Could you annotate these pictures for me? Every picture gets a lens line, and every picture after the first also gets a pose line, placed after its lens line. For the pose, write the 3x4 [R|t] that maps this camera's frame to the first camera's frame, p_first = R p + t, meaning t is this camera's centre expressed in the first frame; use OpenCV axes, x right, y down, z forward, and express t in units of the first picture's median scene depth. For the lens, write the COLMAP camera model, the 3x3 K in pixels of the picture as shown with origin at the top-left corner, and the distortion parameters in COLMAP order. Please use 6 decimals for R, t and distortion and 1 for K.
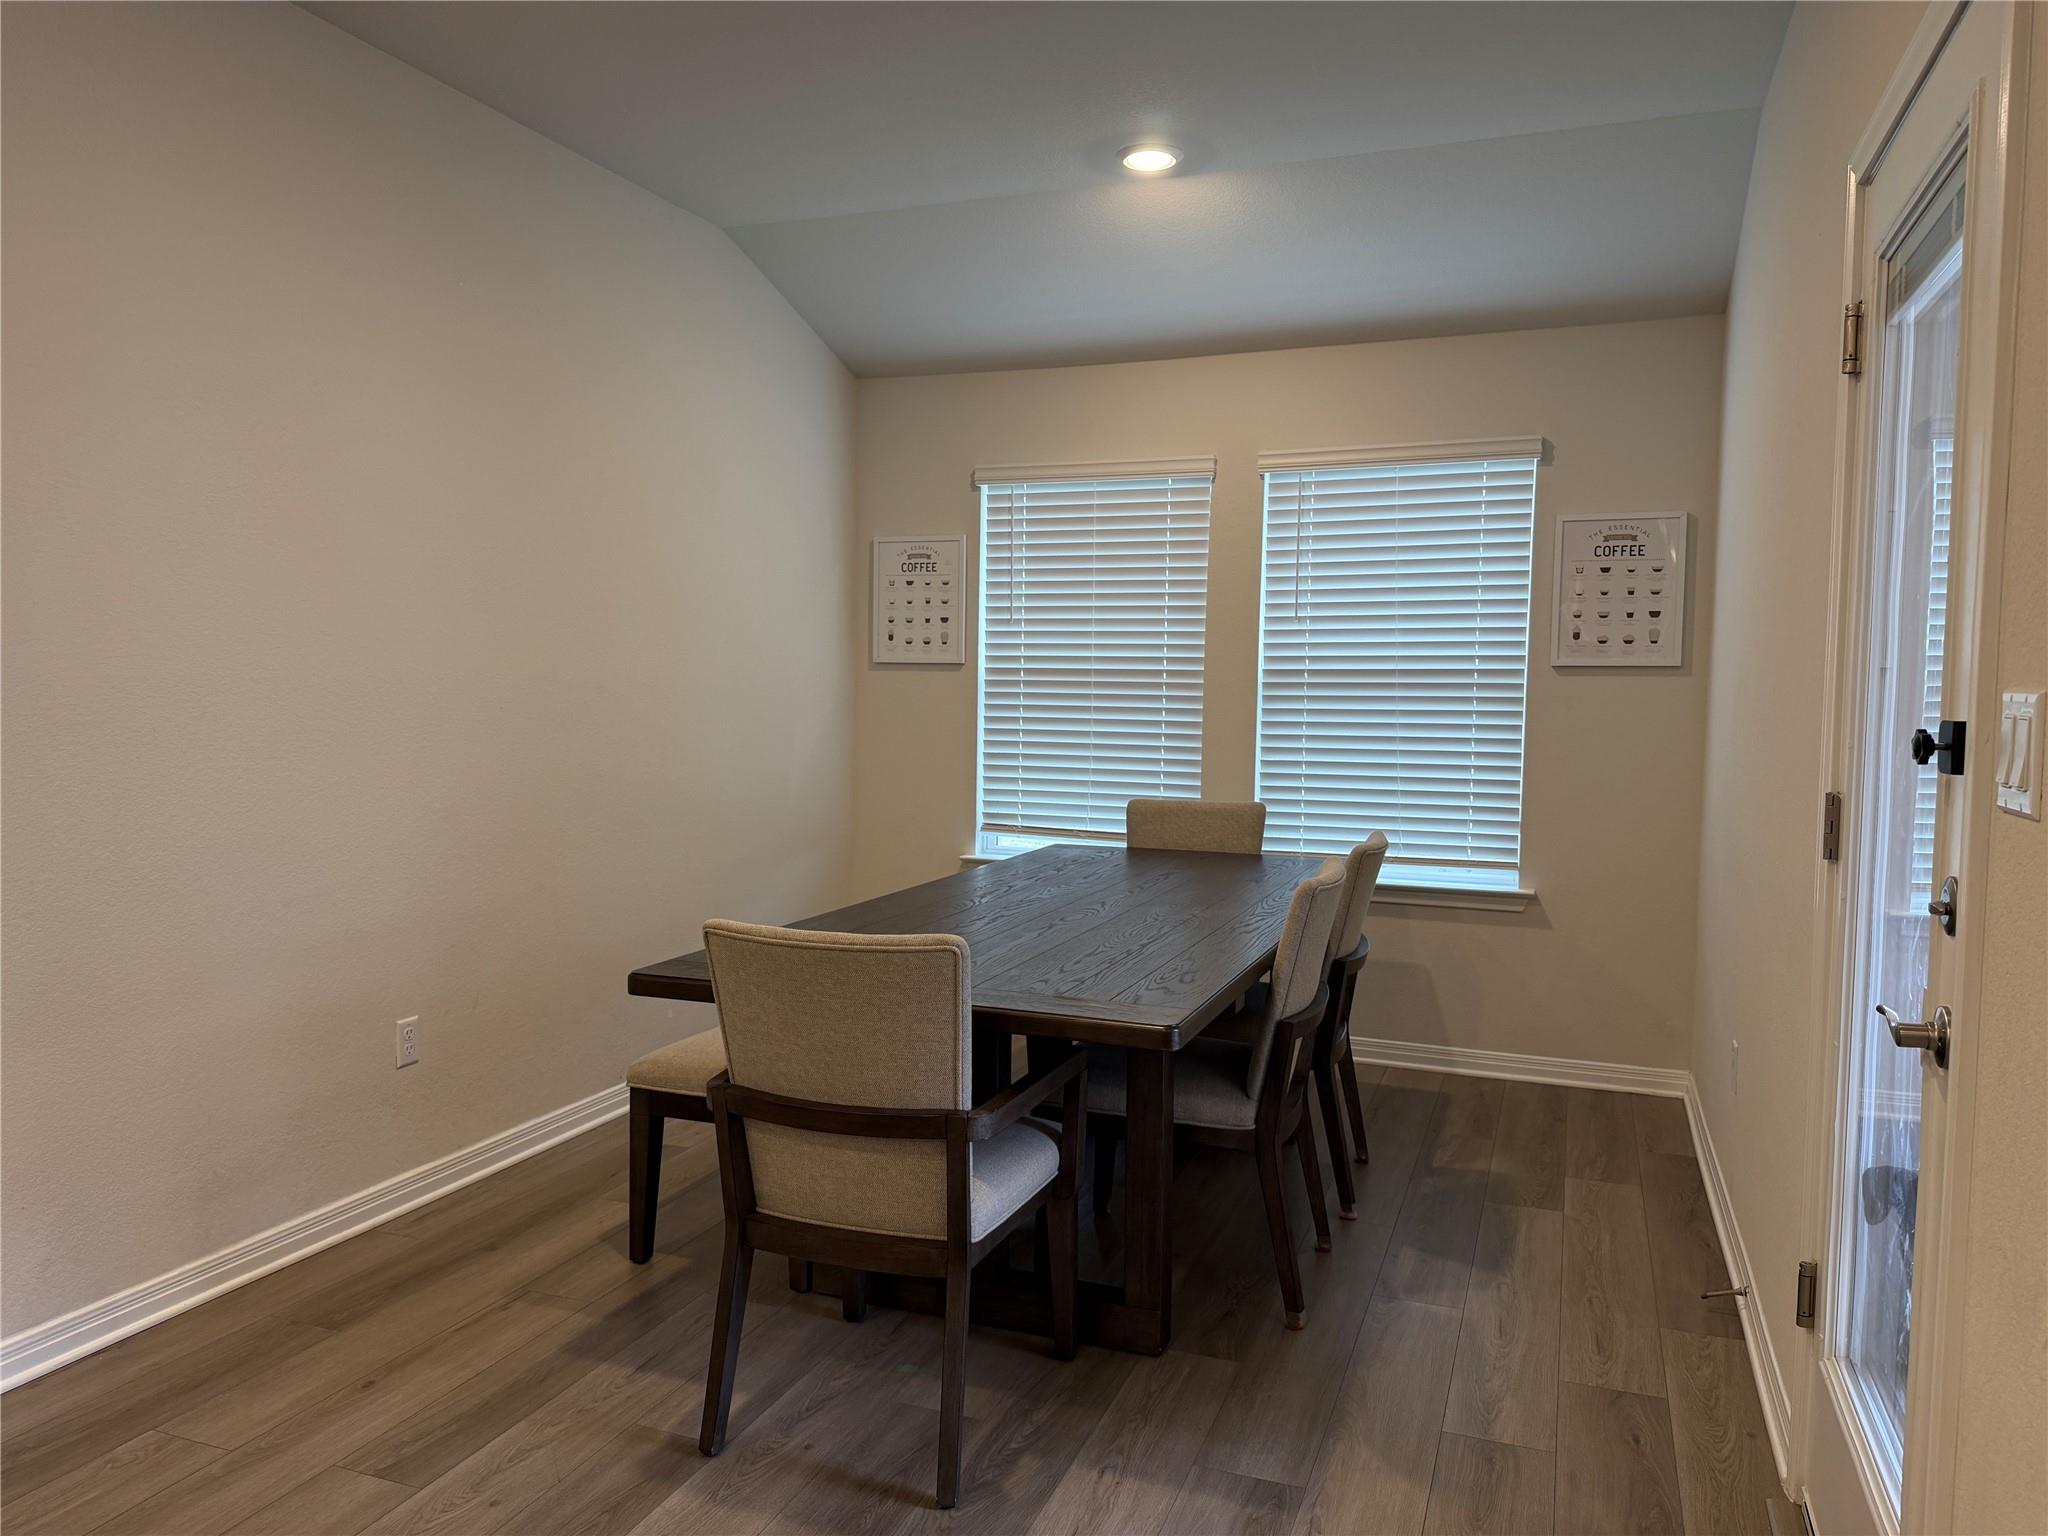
lens RADIAL K [[1457.0, 0, 1020.3], [0, 1457.0, 771.7], [0, 0, 1]] dist [0.007587, -0.003290]
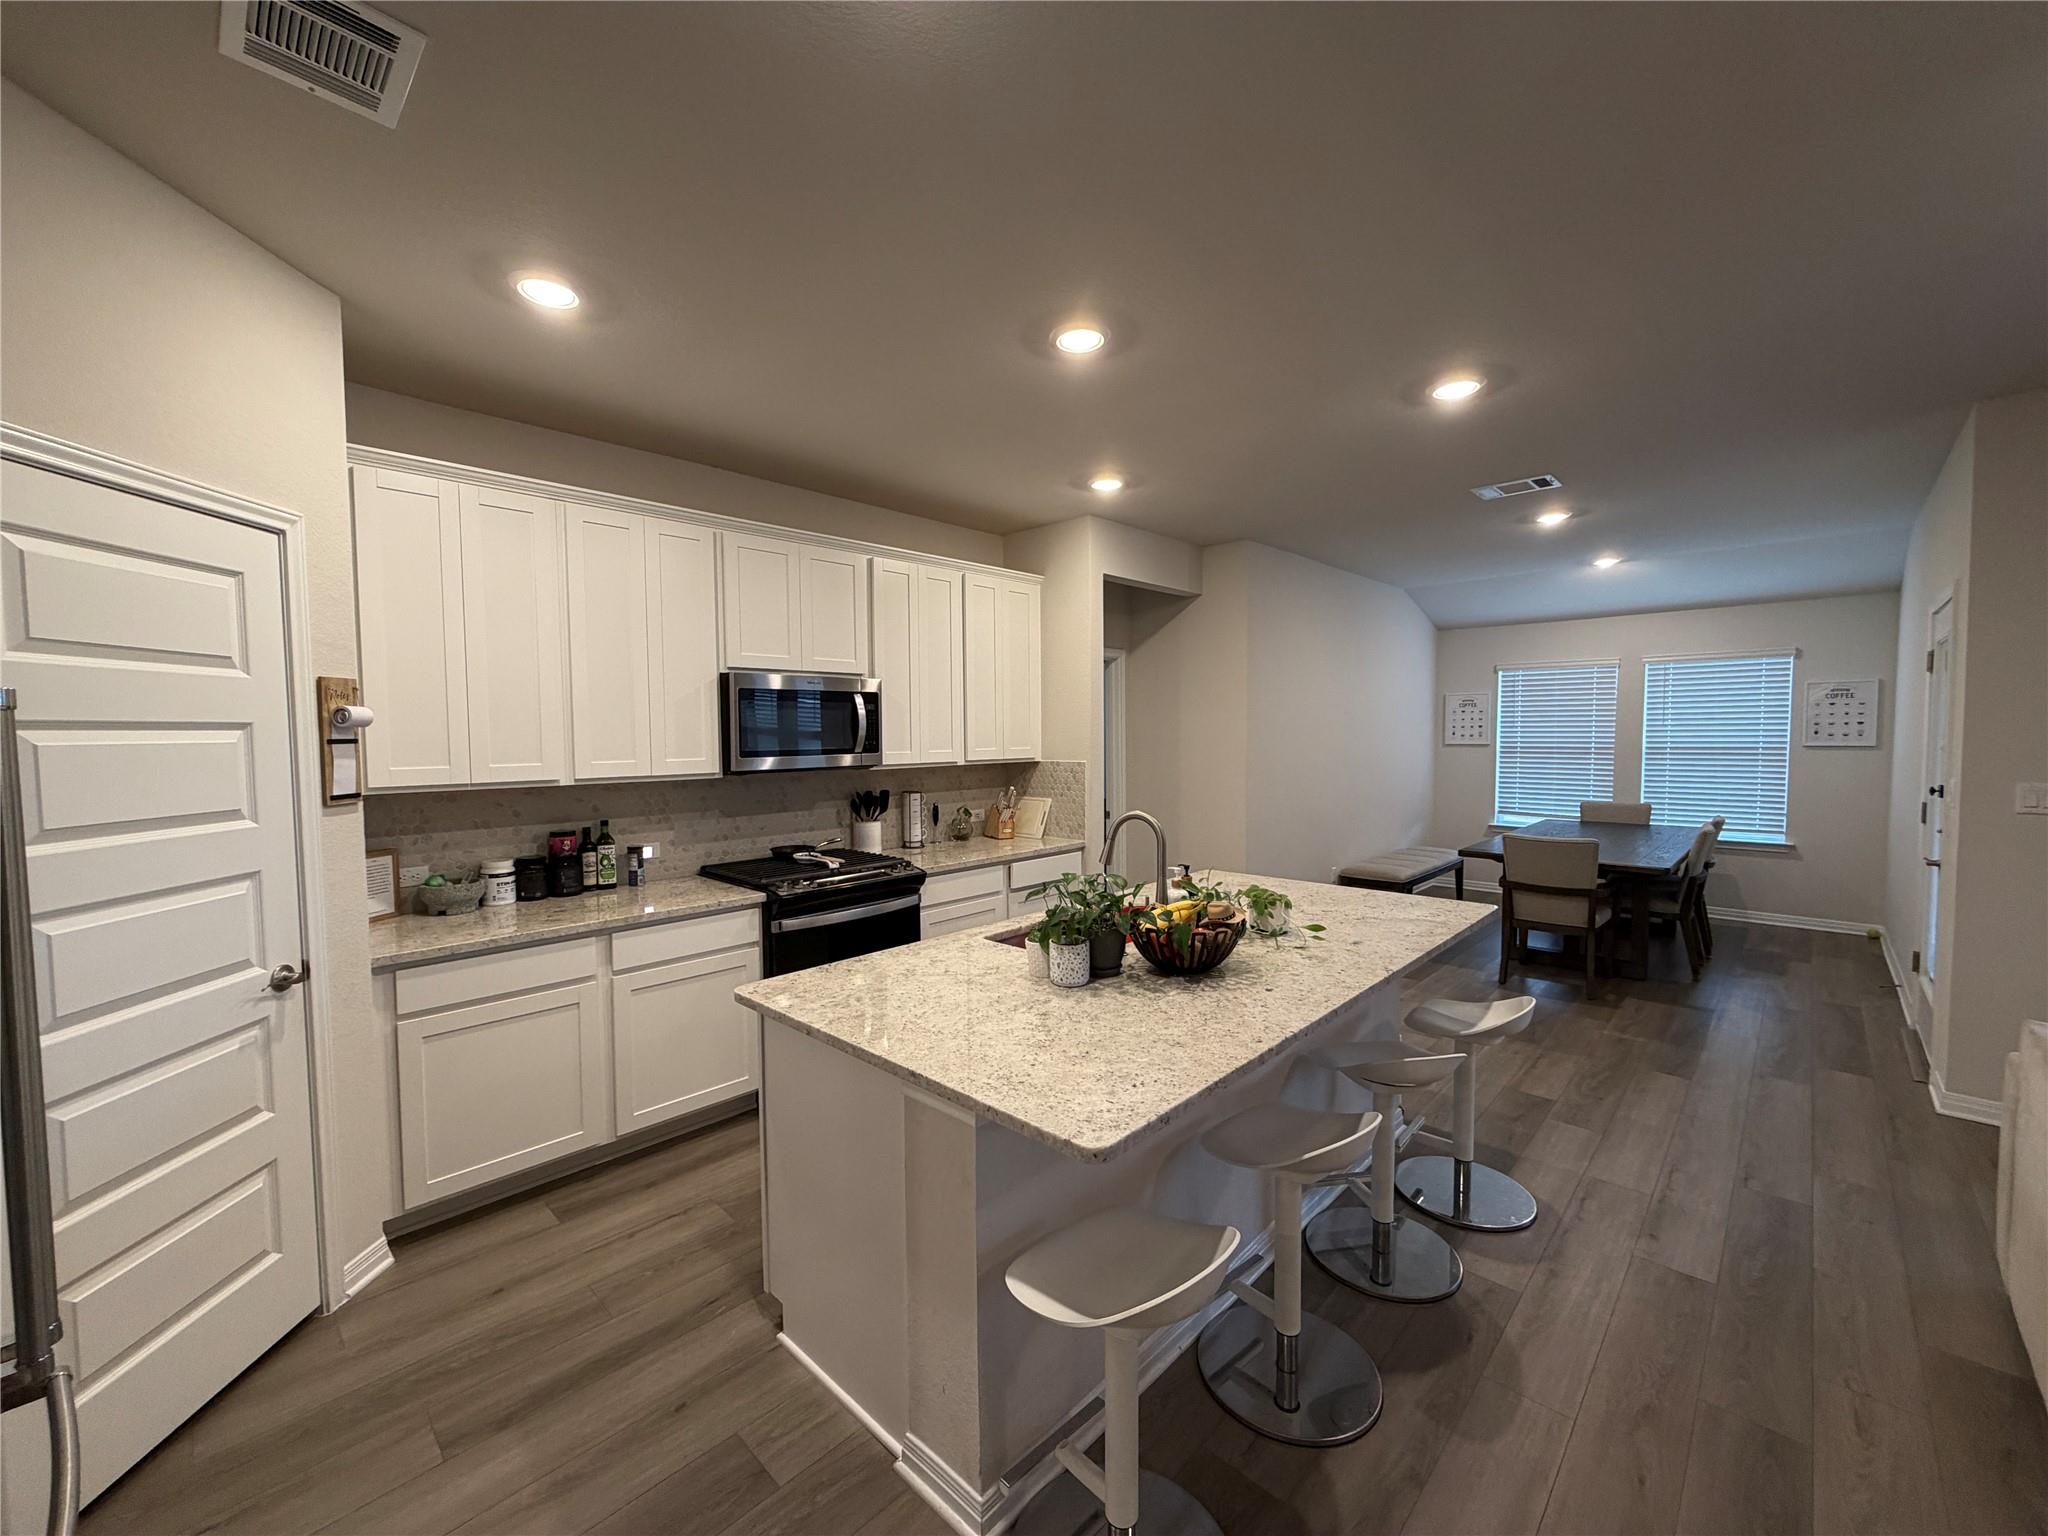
lens RADIAL K [[819.2, 0, 1027.4], [0, 819.2, 767.5], [0, 0, 1]] dist [-0.001191, 0.000141]
pose [[0.922076, 0.000789, -0.387009, -0.250493], [-0.008007, 0.999823, -0.017040, -0.007143], [0.386927, 0.018811, 0.921919, -0.630835]]
